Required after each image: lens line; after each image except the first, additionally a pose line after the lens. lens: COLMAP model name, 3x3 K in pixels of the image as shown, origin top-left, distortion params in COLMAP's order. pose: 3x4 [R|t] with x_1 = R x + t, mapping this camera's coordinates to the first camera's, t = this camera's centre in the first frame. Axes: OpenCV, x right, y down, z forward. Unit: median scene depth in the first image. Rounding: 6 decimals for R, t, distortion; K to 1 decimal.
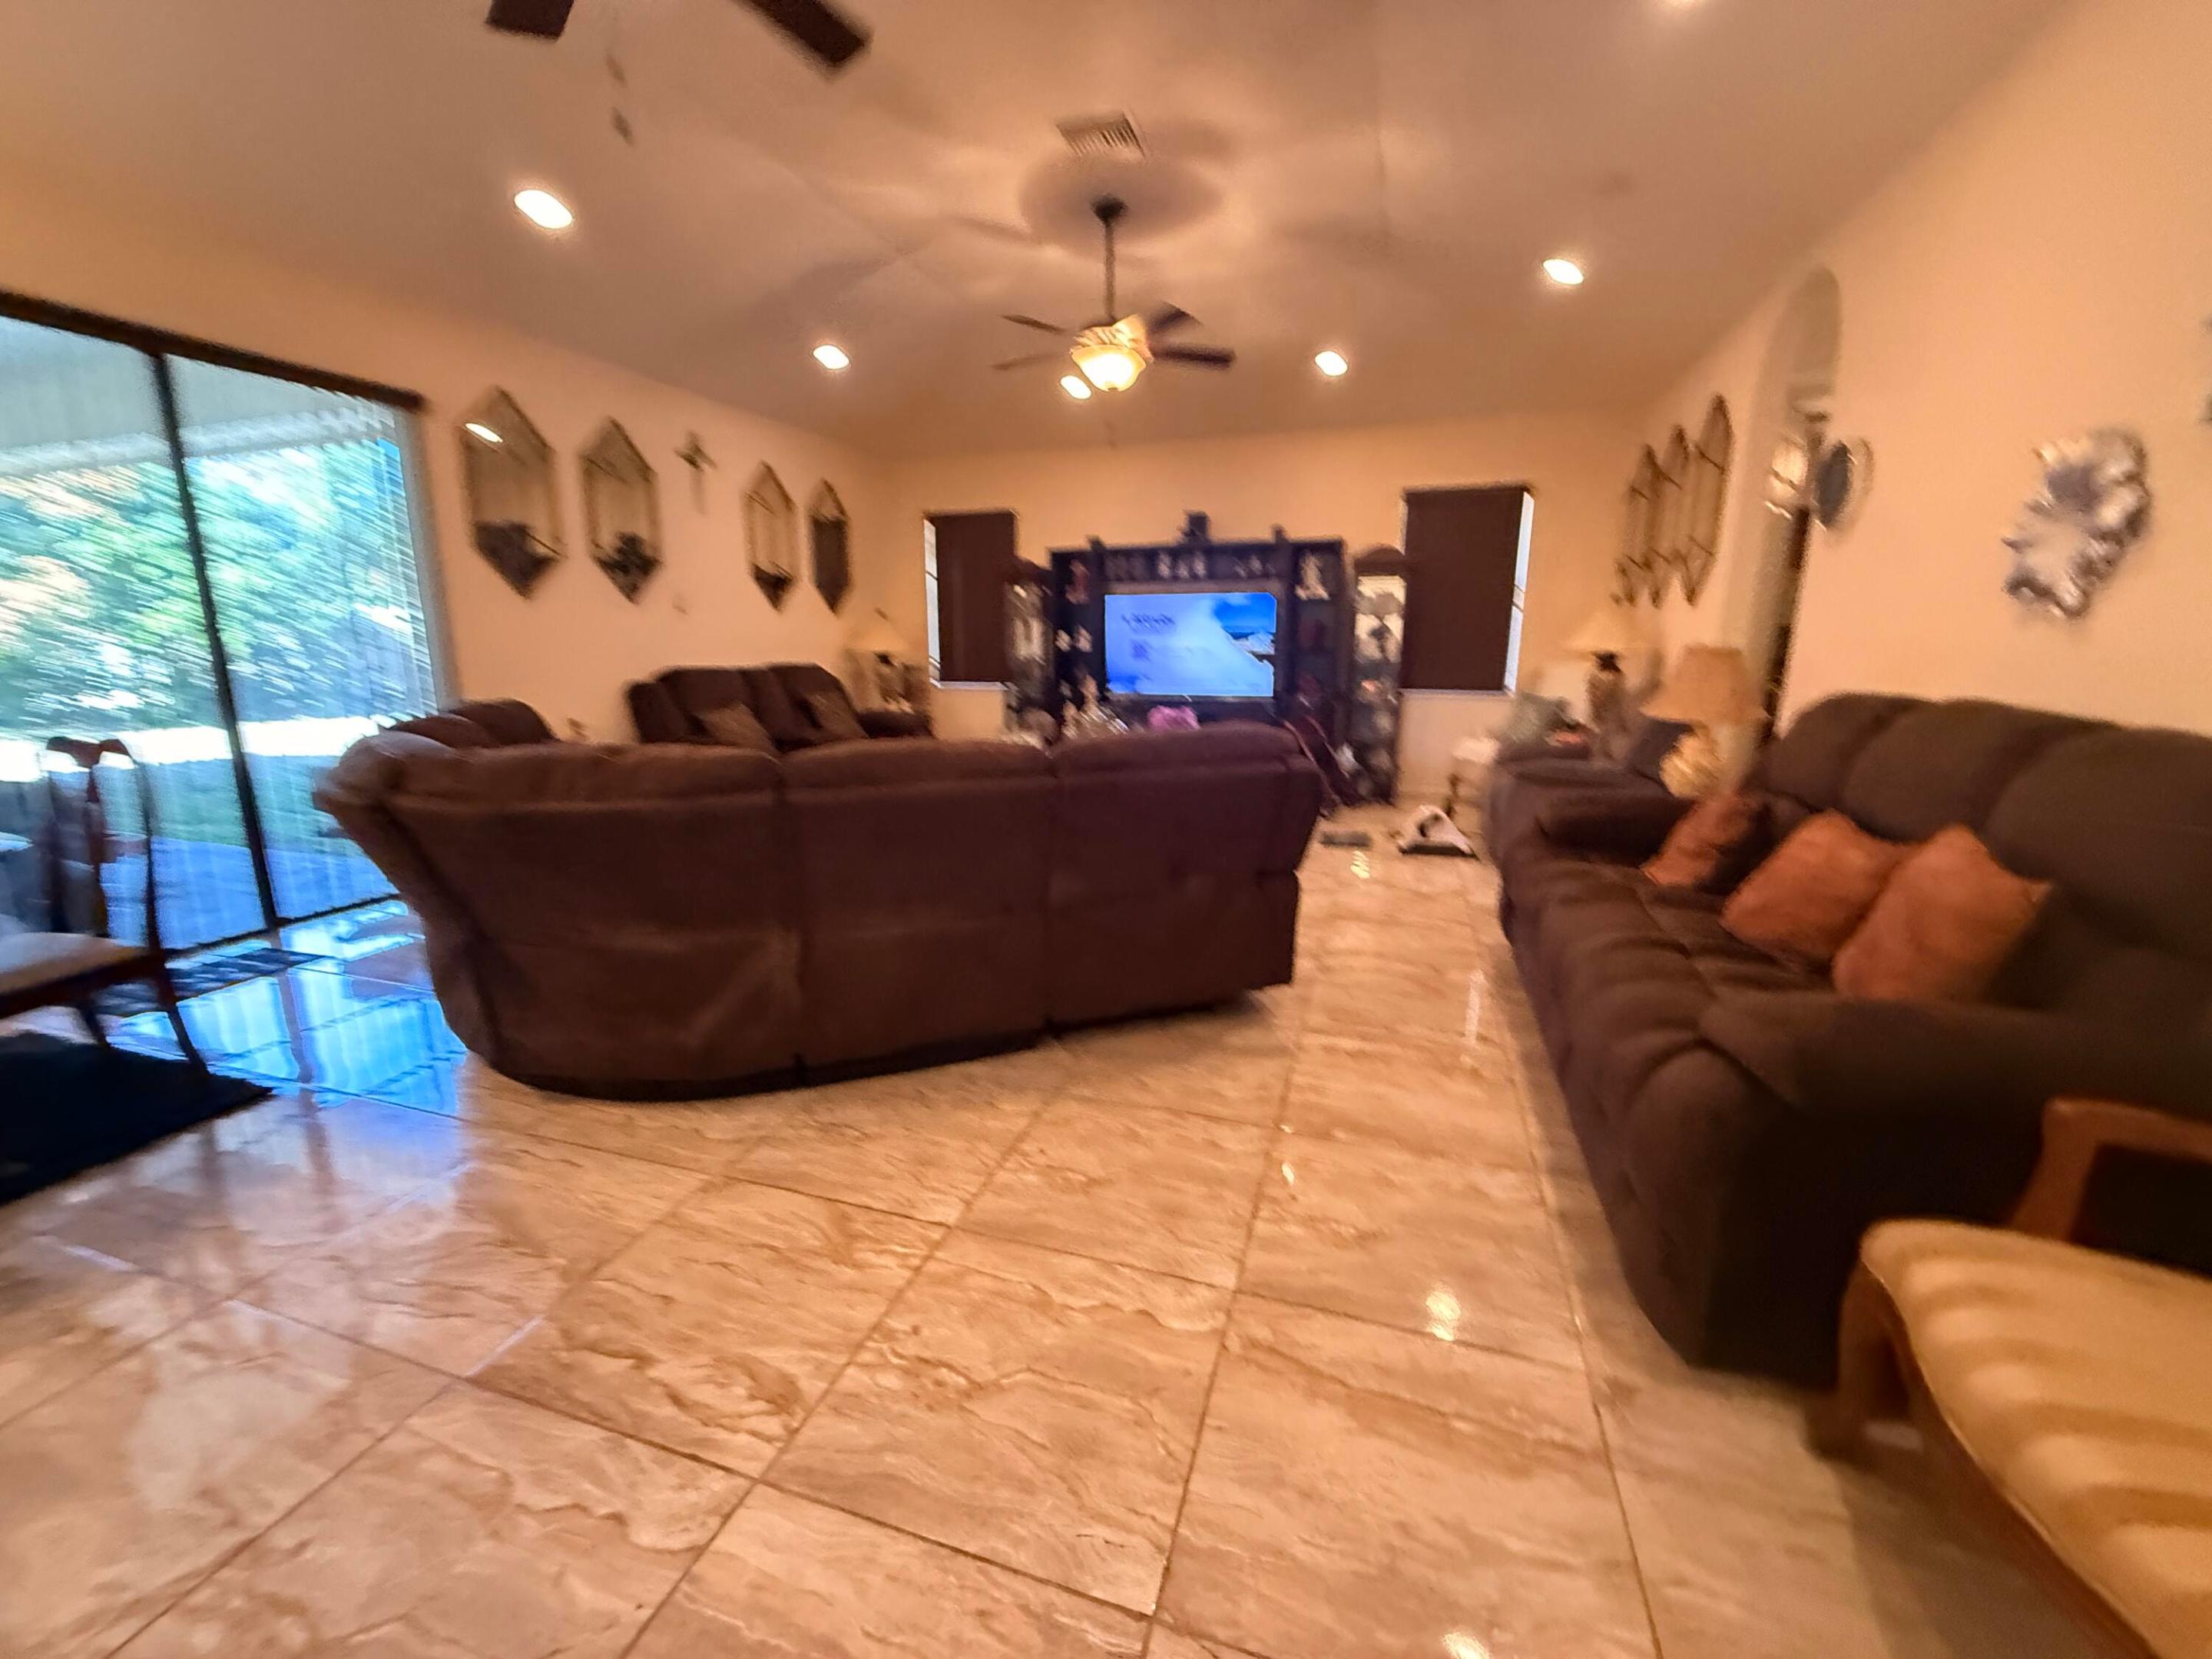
lens RADIAL K [[877.6, 0, 1110.1], [0, 877.6, 822.9], [0, 0, 1]] dist [-0.007784, 0.001085]
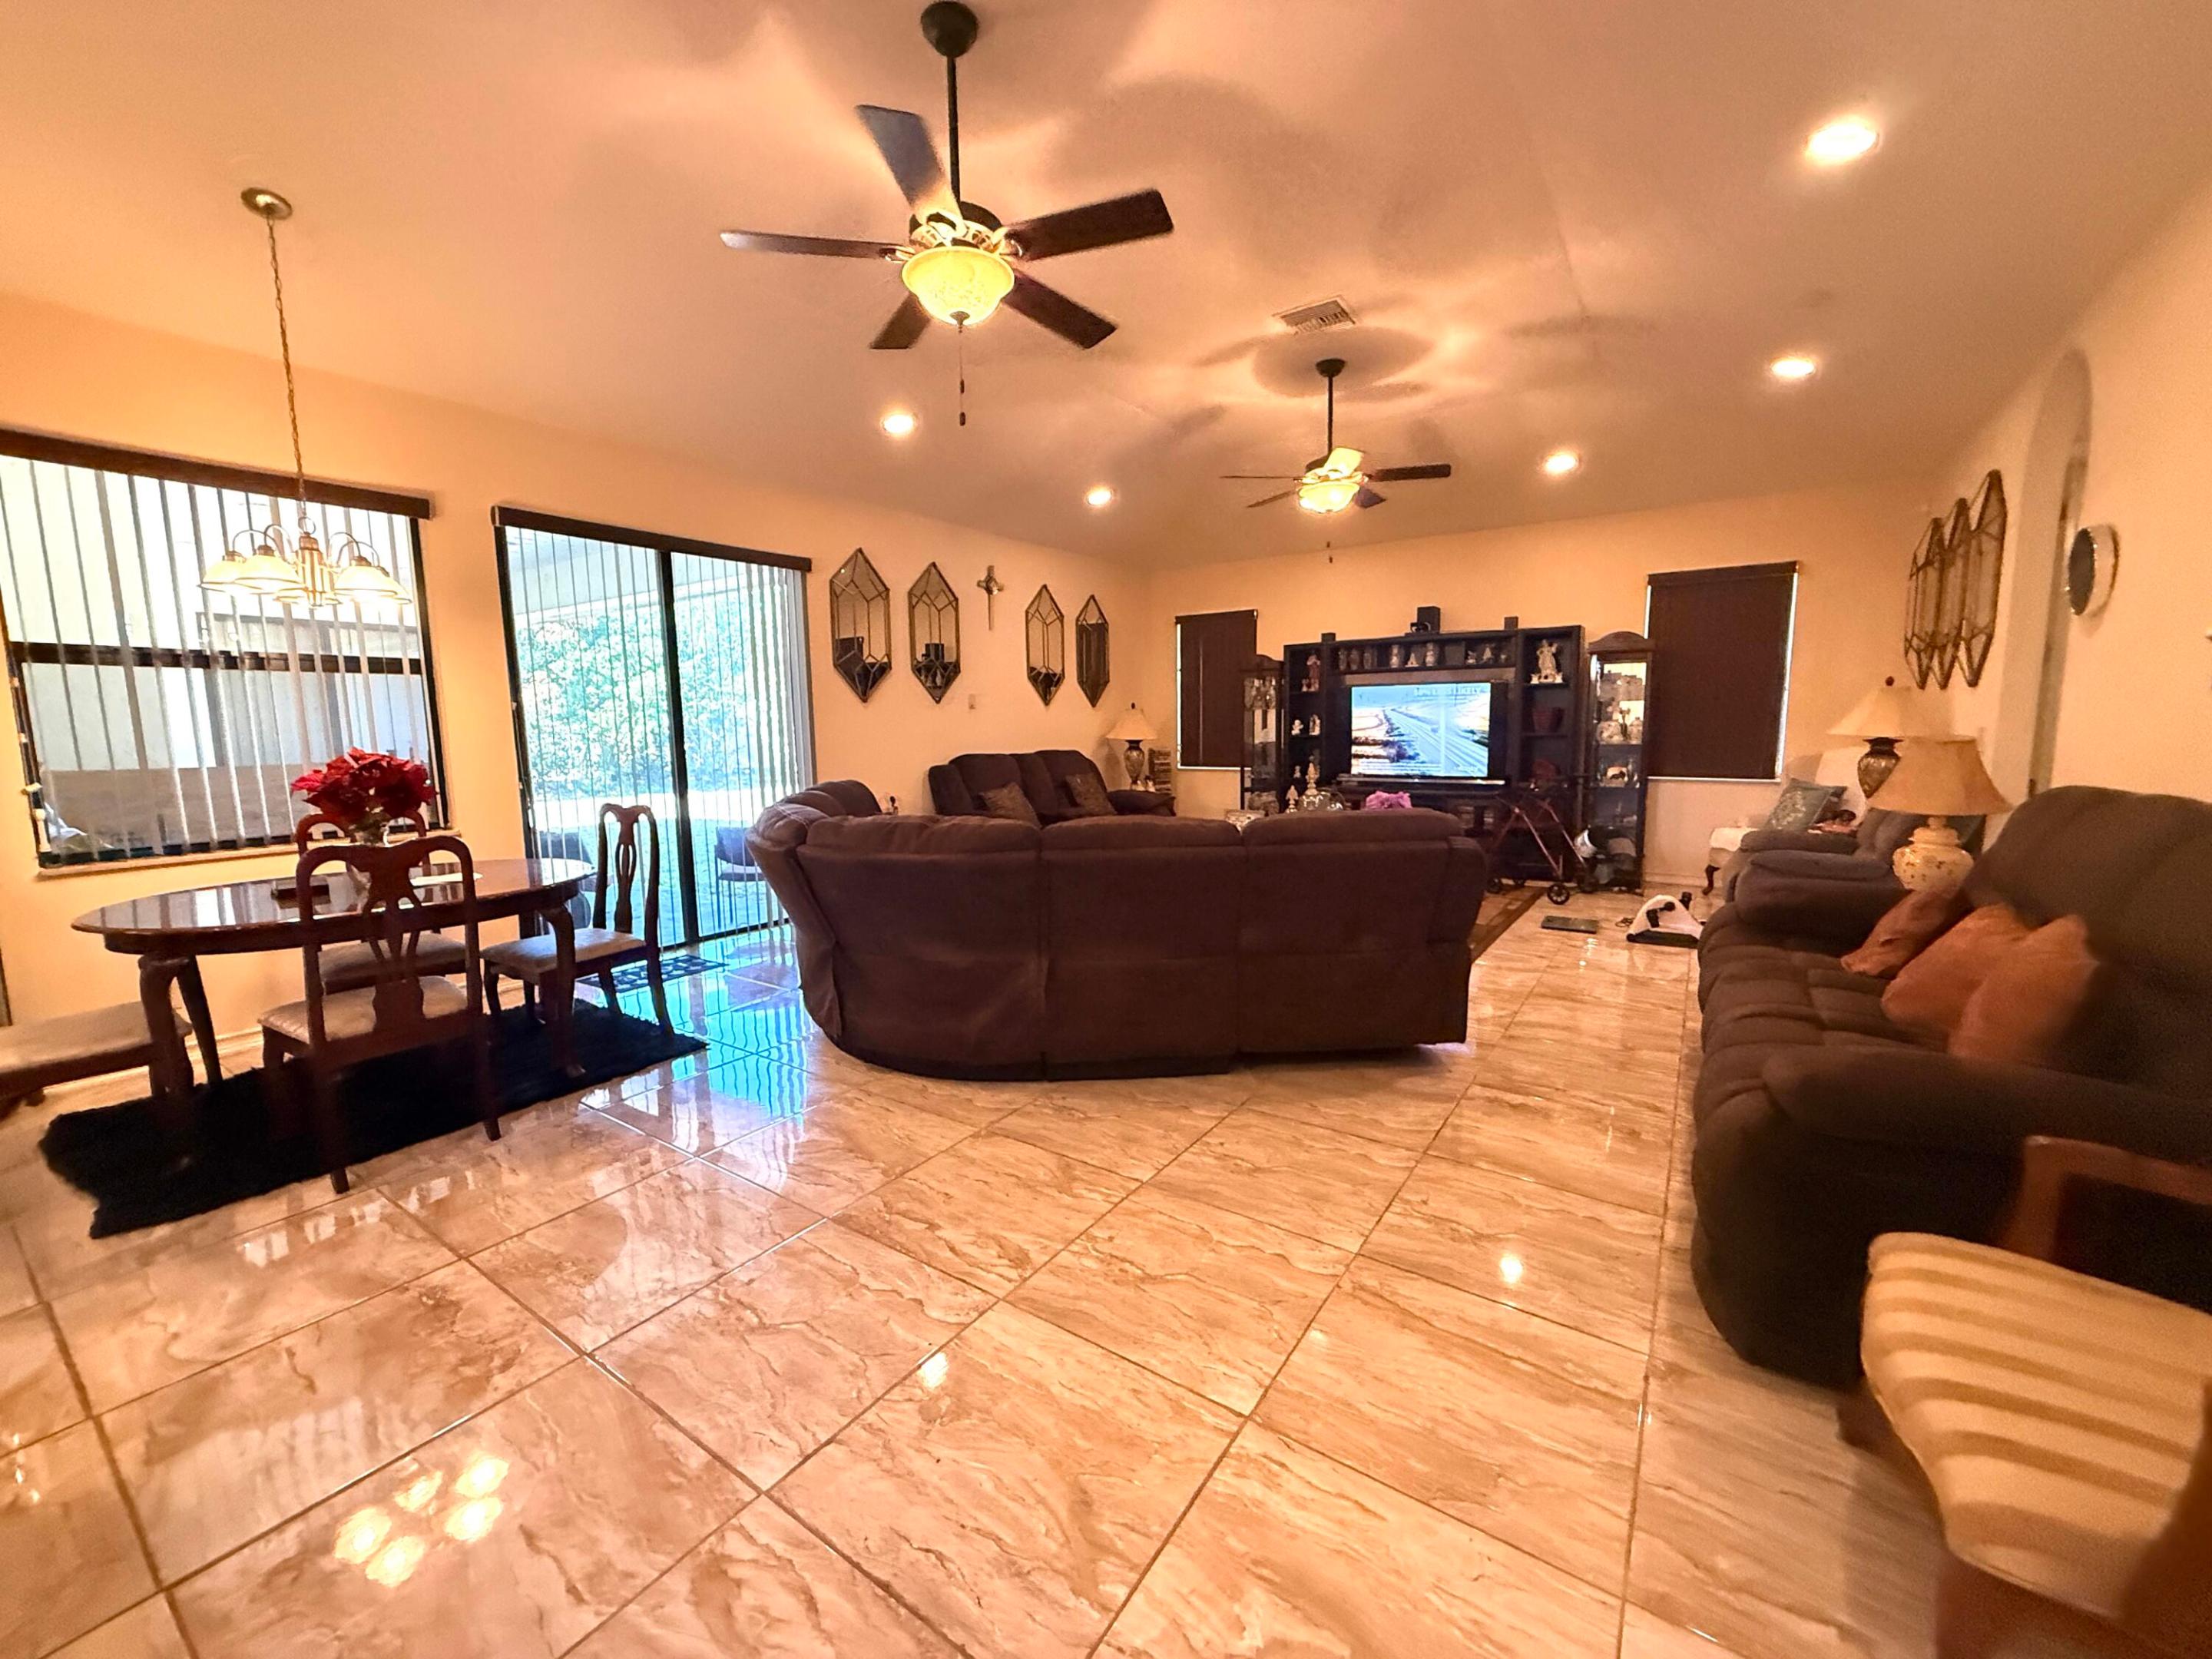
lens RADIAL K [[877.6, 0, 1108.5], [0, 877.6, 836.7], [0, 0, 1]] dist [-0.007784, 0.001085]
pose [[0.959158, 0.024989, -0.281764, 0.096608], [-0.045681, 0.996699, -0.067108, 0.024235], [0.279157, 0.077238, 0.957134, -0.245146]]
